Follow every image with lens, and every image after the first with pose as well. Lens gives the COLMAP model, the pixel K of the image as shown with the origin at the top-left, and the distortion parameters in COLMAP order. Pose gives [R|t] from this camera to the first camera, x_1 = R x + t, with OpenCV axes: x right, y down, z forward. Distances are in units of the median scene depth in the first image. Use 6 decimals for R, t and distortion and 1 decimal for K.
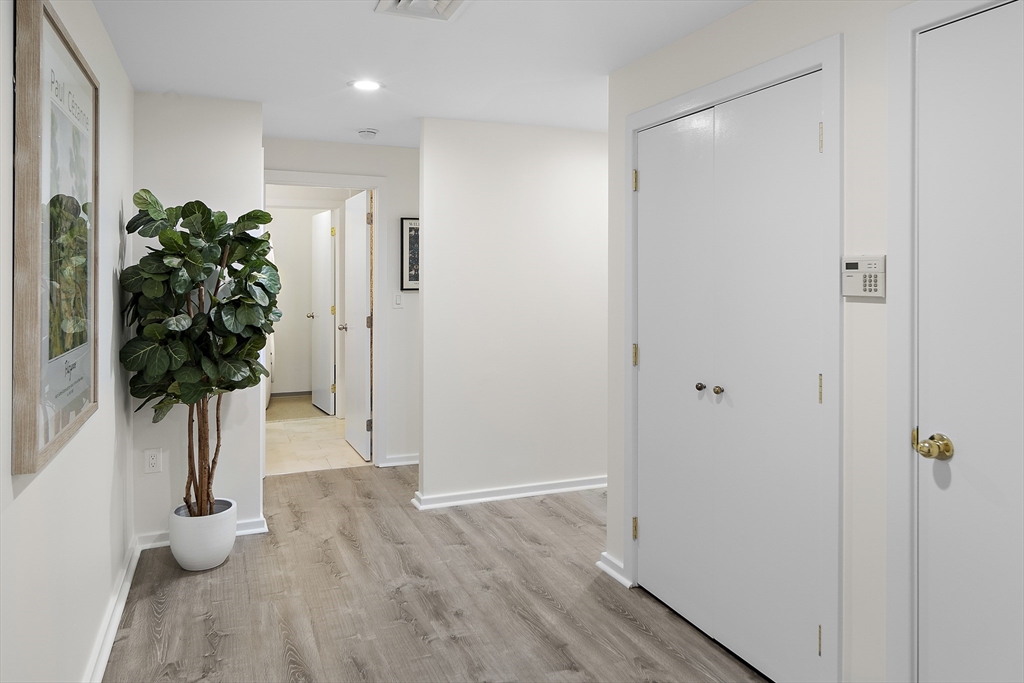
lens RADIAL K [[692.9, 0, 512.6], [0, 692.9, 270.9], [0, 0, 1]] dist [0.005363, 0.000834]
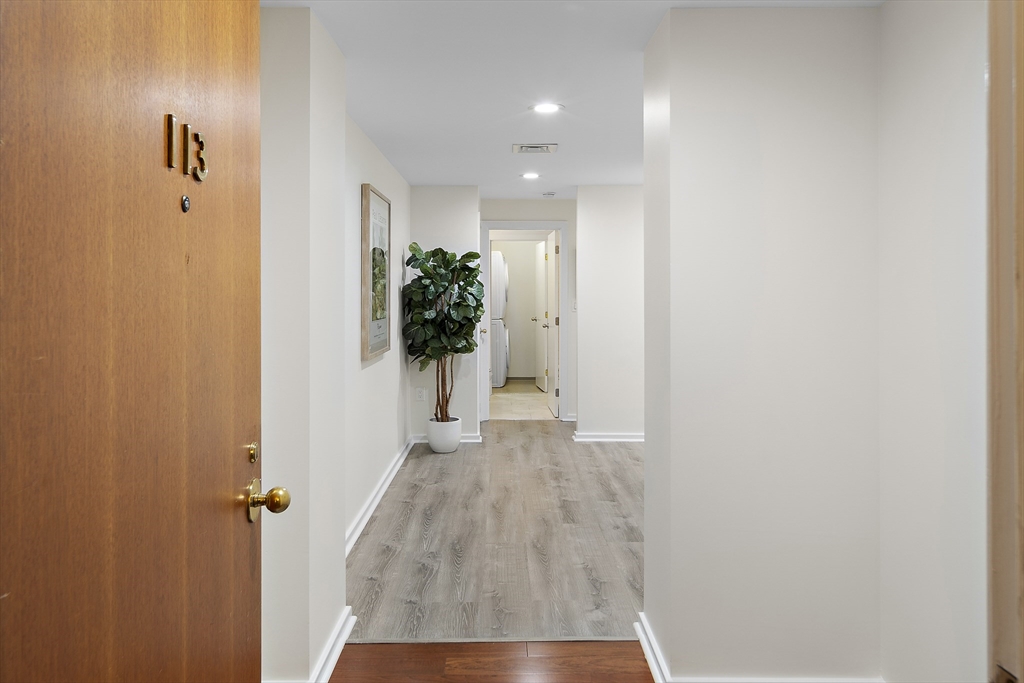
lens RADIAL K [[692.9, 0, 512.6], [0, 692.9, 270.9], [0, 0, 1]] dist [0.005363, 0.000834]
pose [[0.928243, -0.012106, -0.371777, 0.398053], [0.004622, 0.999769, -0.021013, -0.001874], [0.371946, 0.017787, 0.928084, -0.614337]]
